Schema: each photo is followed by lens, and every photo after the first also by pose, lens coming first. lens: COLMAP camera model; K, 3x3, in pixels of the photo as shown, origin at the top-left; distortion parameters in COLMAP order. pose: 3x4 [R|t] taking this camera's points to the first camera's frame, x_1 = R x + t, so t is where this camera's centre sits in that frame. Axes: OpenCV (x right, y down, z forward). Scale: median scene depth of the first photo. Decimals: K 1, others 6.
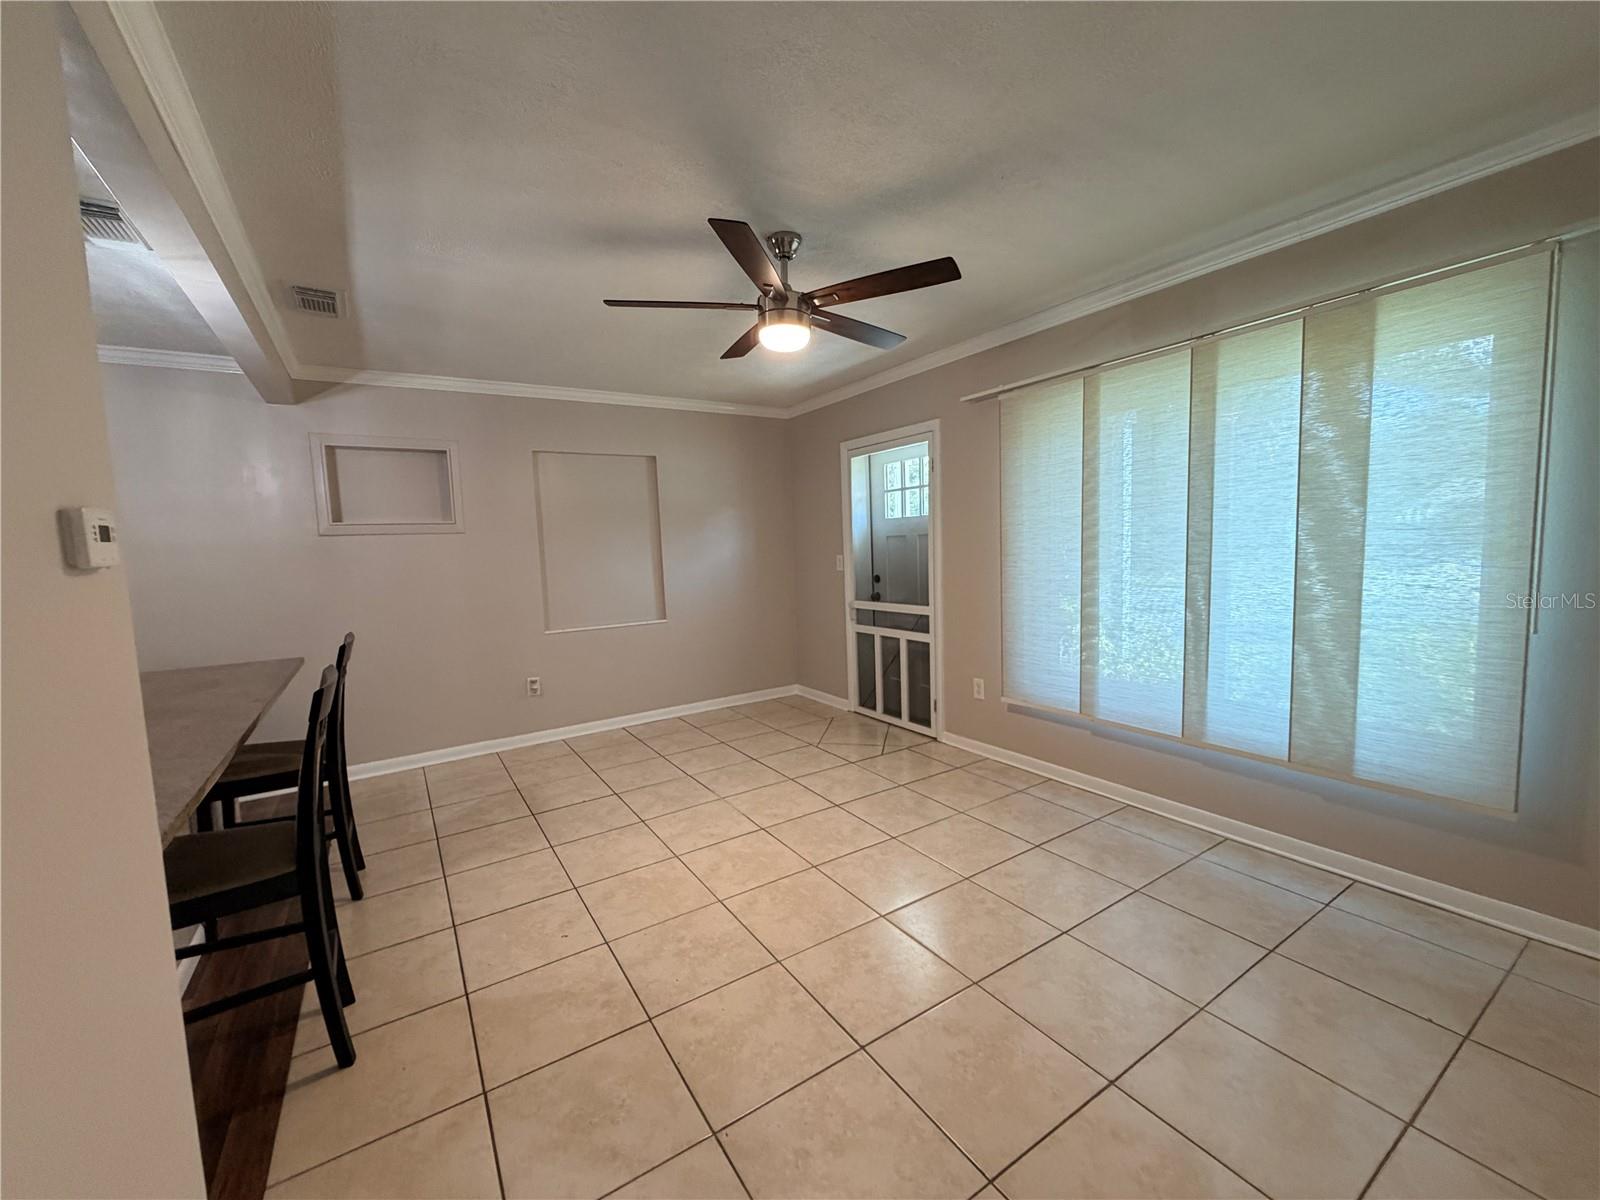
lens RADIAL K [[639.5, 0, 799.6], [0, 639.5, 603.1], [0, 0, 1]] dist [0.002122, -0.000002]
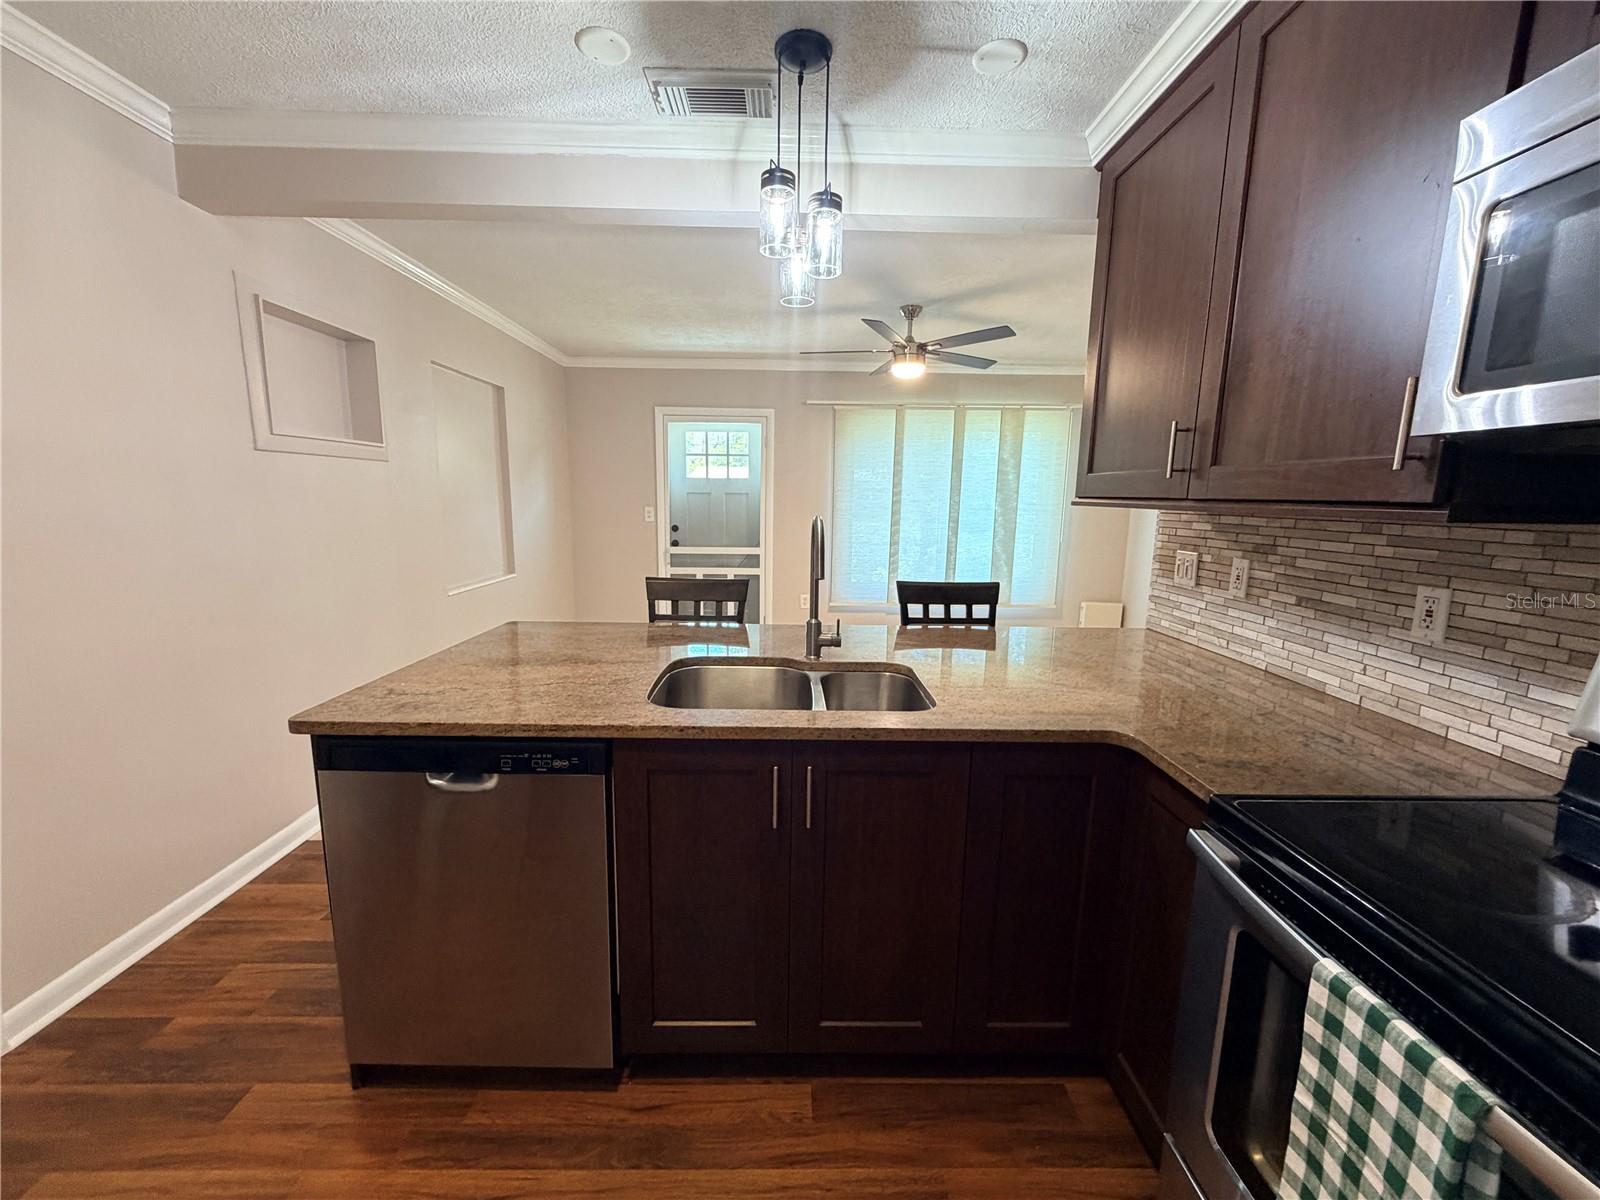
lens RADIAL K [[639.5, 0, 801.5], [0, 639.5, 602.7], [0, 0, 1]] dist [0.002122, -0.000002]
pose [[0.534678, -0.093328, 0.839886, -0.866342], [0.041749, 0.995586, 0.084052, 0.010550], [-0.844024, -0.009876, 0.536215, 0.196461]]
